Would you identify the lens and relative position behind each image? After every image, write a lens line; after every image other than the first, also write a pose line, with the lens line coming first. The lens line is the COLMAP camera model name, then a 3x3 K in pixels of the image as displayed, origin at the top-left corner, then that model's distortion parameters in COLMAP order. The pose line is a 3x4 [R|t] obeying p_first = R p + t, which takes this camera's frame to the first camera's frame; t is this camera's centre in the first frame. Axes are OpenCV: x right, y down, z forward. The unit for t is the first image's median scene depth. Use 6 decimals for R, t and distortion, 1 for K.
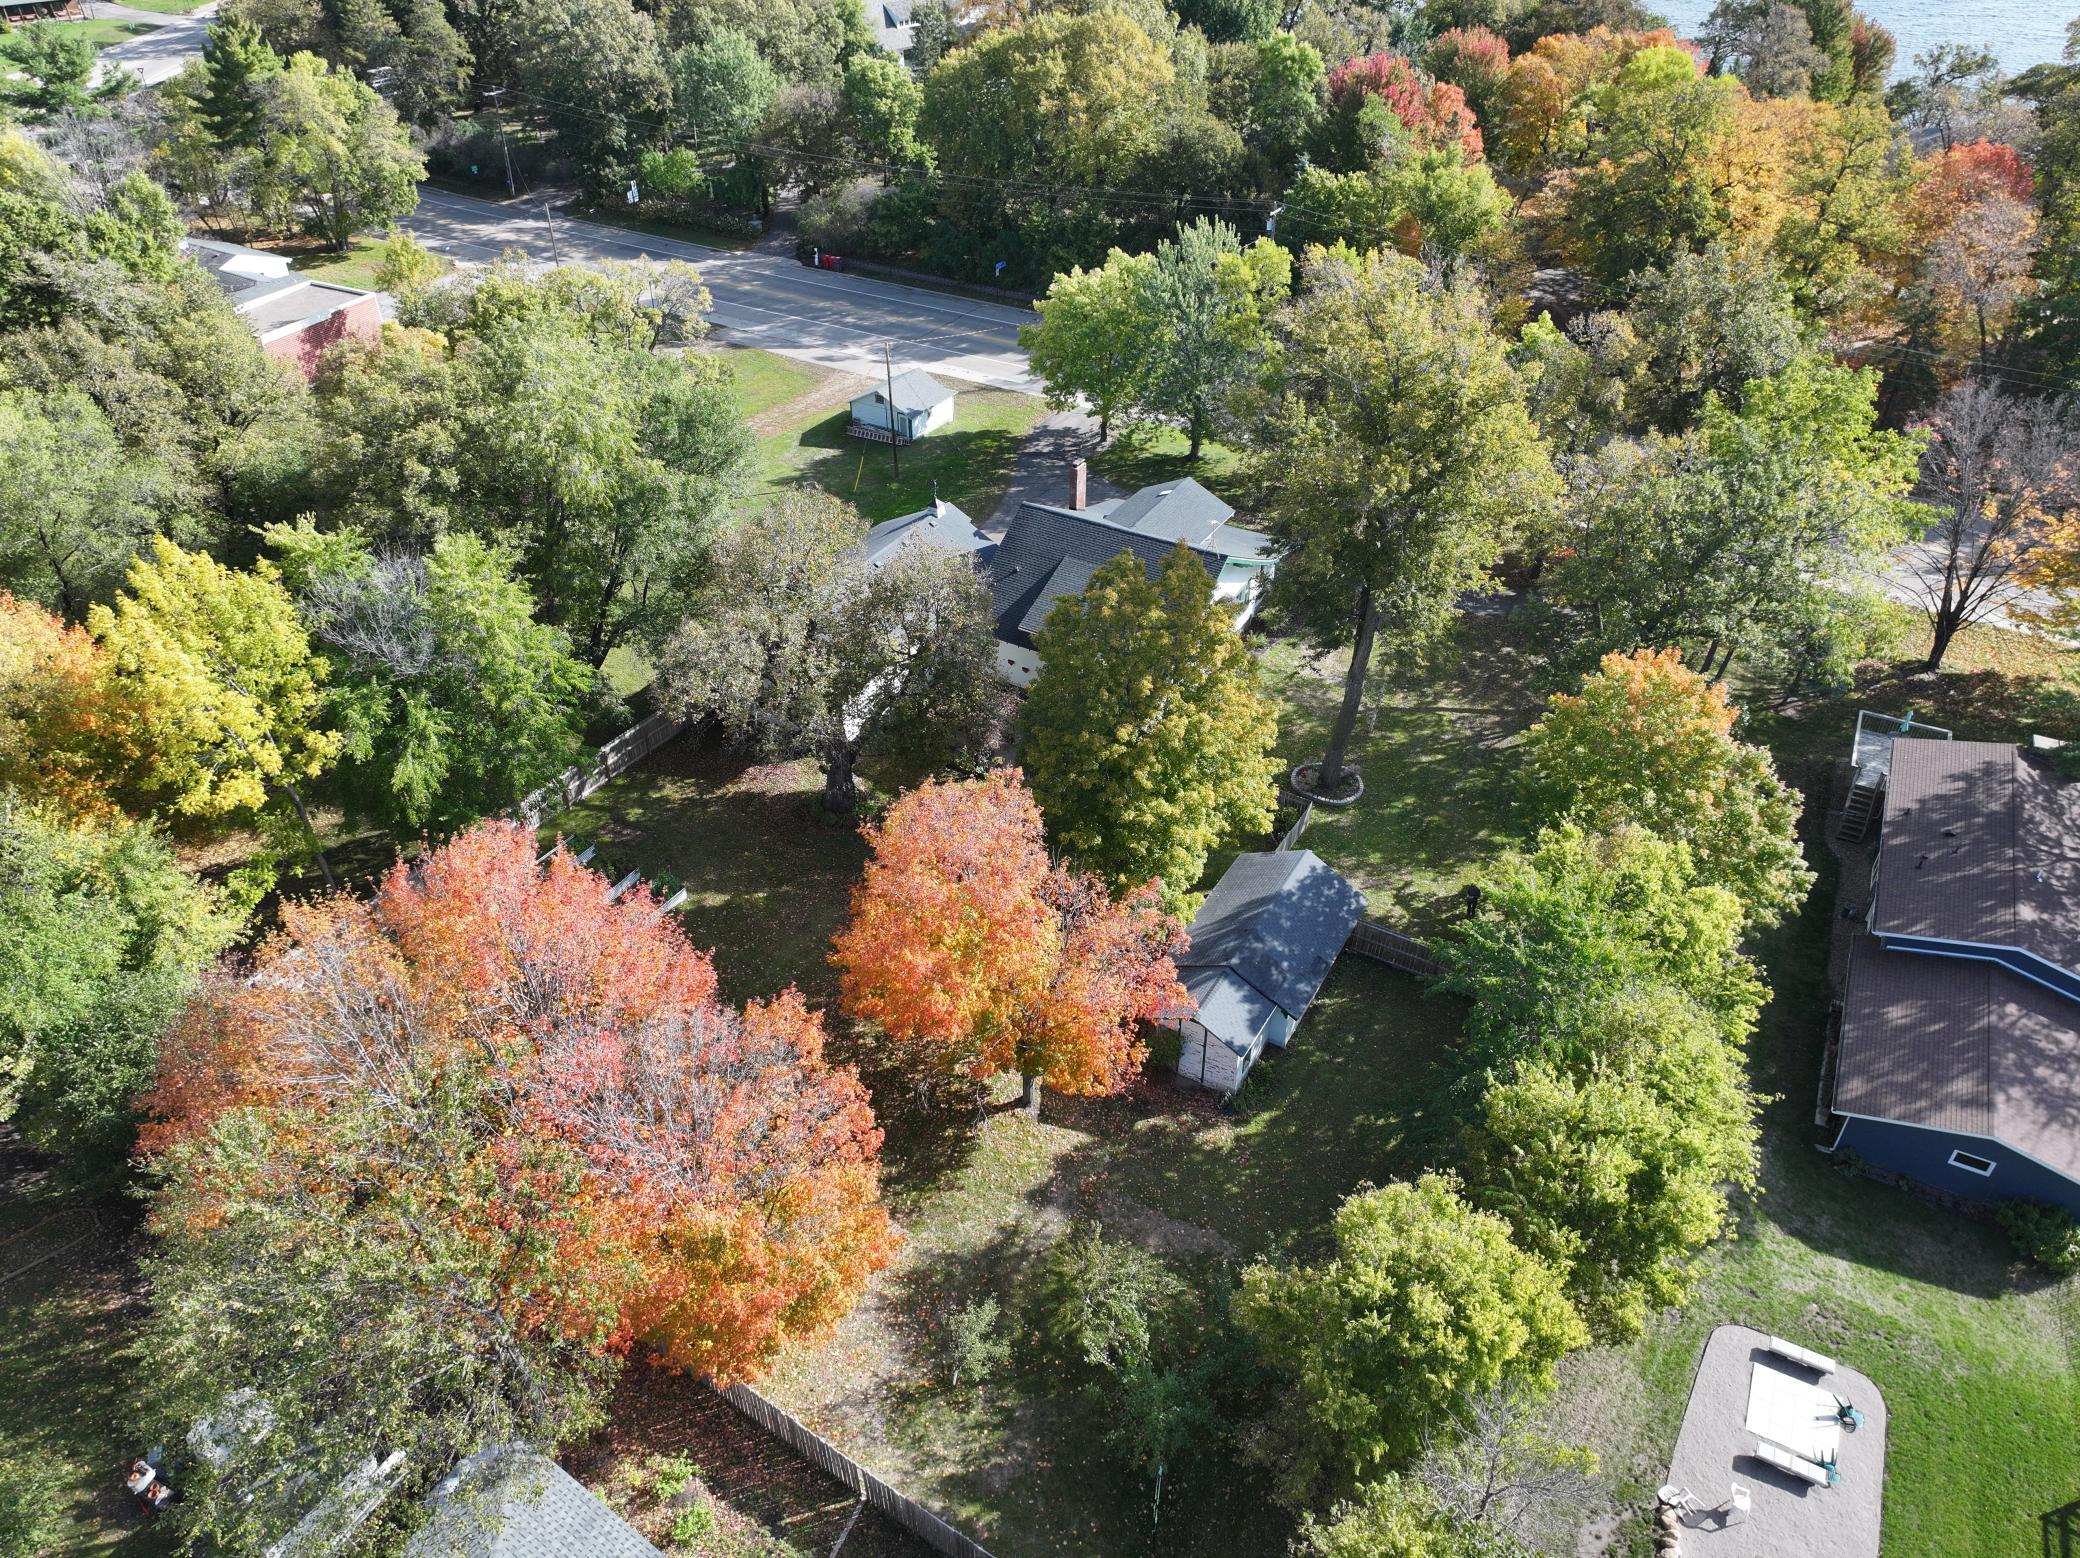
lens RADIAL K [[1457.2, 0, 1046.6], [0, 1457.2, 767.5], [0, 0, 1]] dist [0.002553, 0.008024]
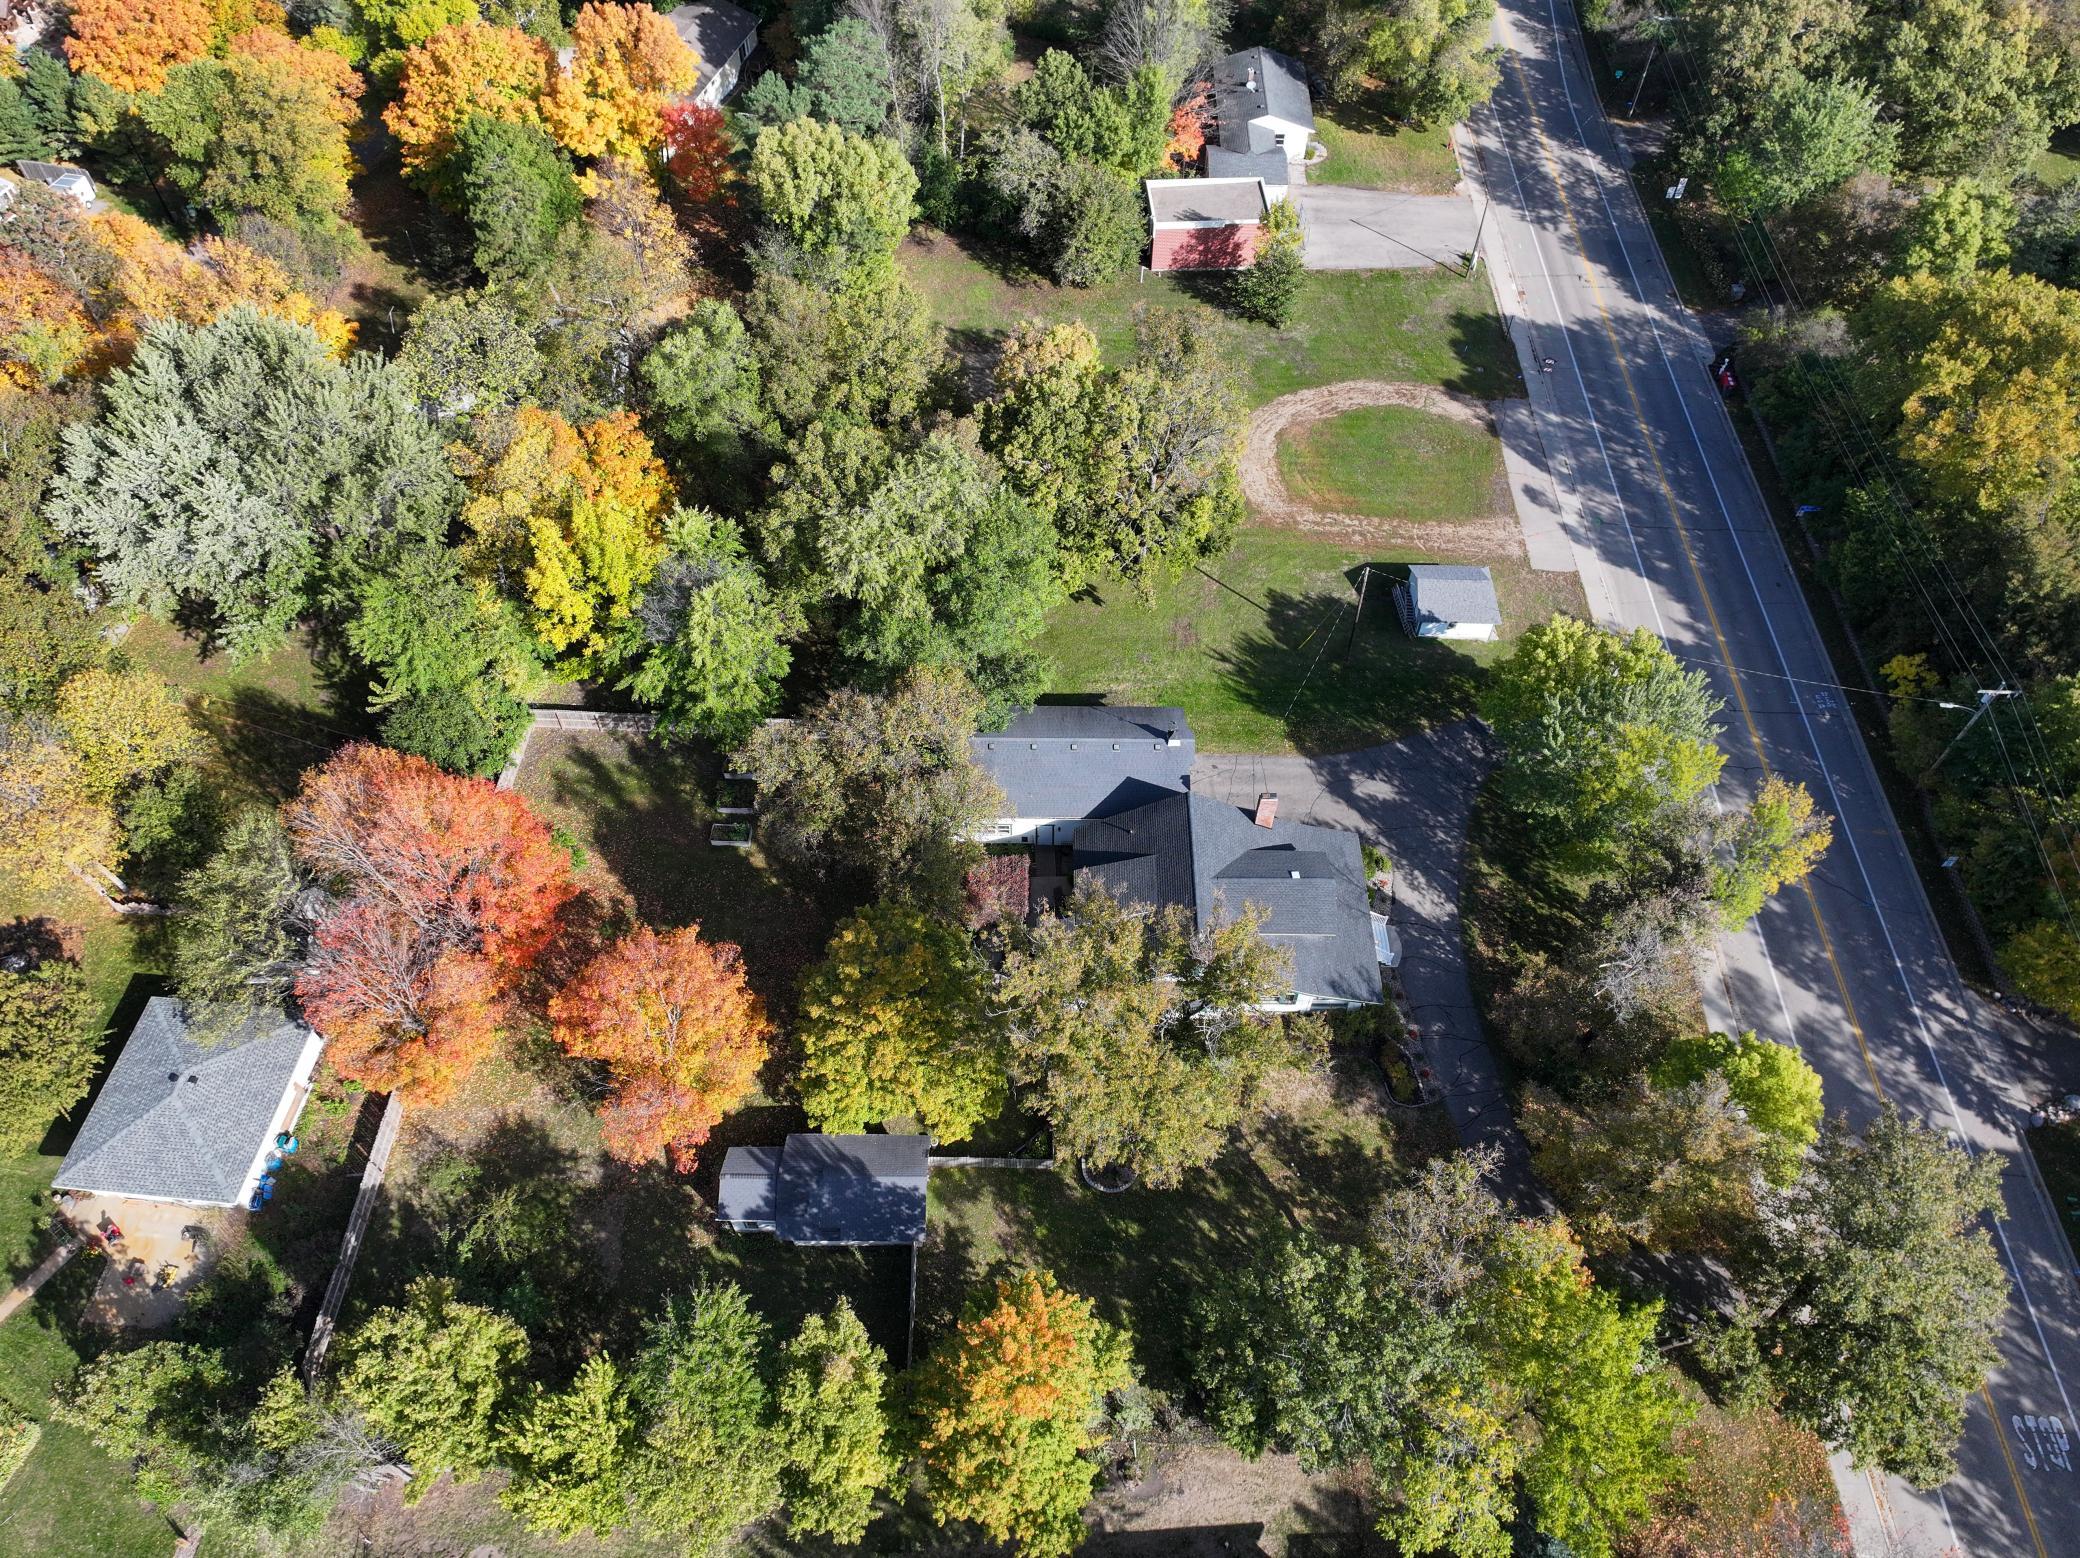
lens RADIAL K [[1457.2, 0, 1046.6], [0, 1457.2, 767.5], [0, 0, 1]] dist [0.002553, 0.008024]
pose [[0.491845, 0.696466, -0.522516, 0.340824], [-0.522181, 0.716171, 0.463062, -0.445249], [0.696718, 0.045093, 0.715927, 0.077350]]
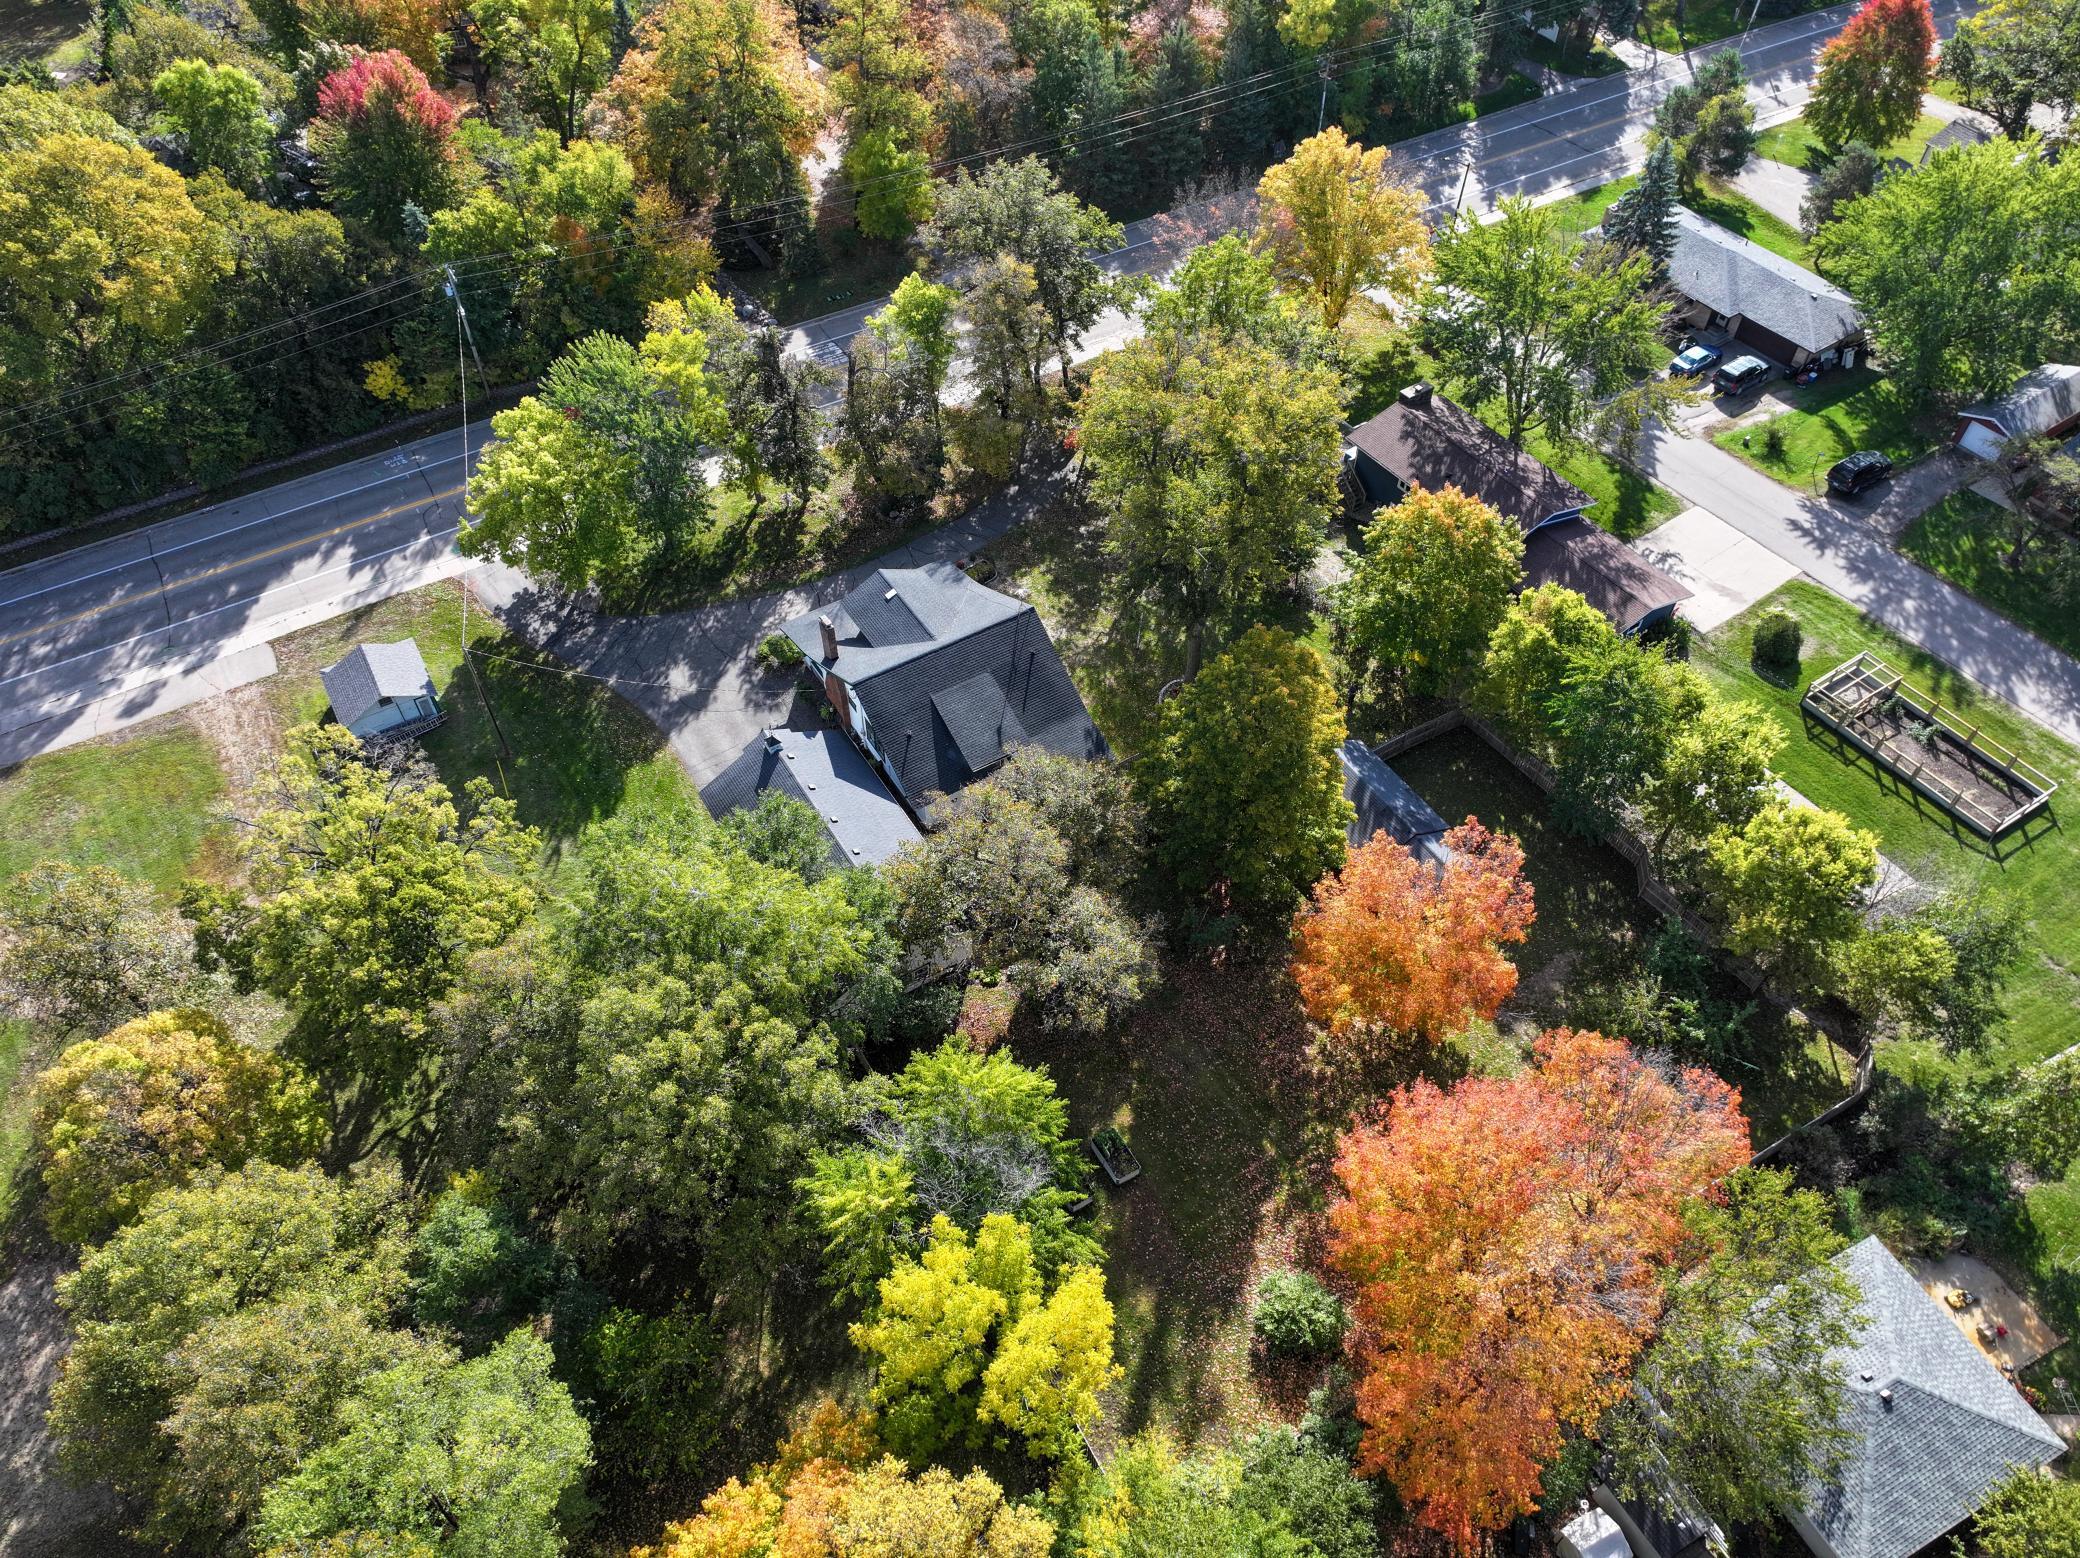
lens RADIAL K [[1457.2, 0, 1046.6], [0, 1457.2, 767.5], [0, 0, 1]] dist [0.002553, 0.008024]
pose [[0.473486, -0.664377, 0.578285, -0.402140], [0.522375, 0.740429, 0.422953, -0.341693], [-0.709179, 0.101819, 0.697637, 0.119930]]
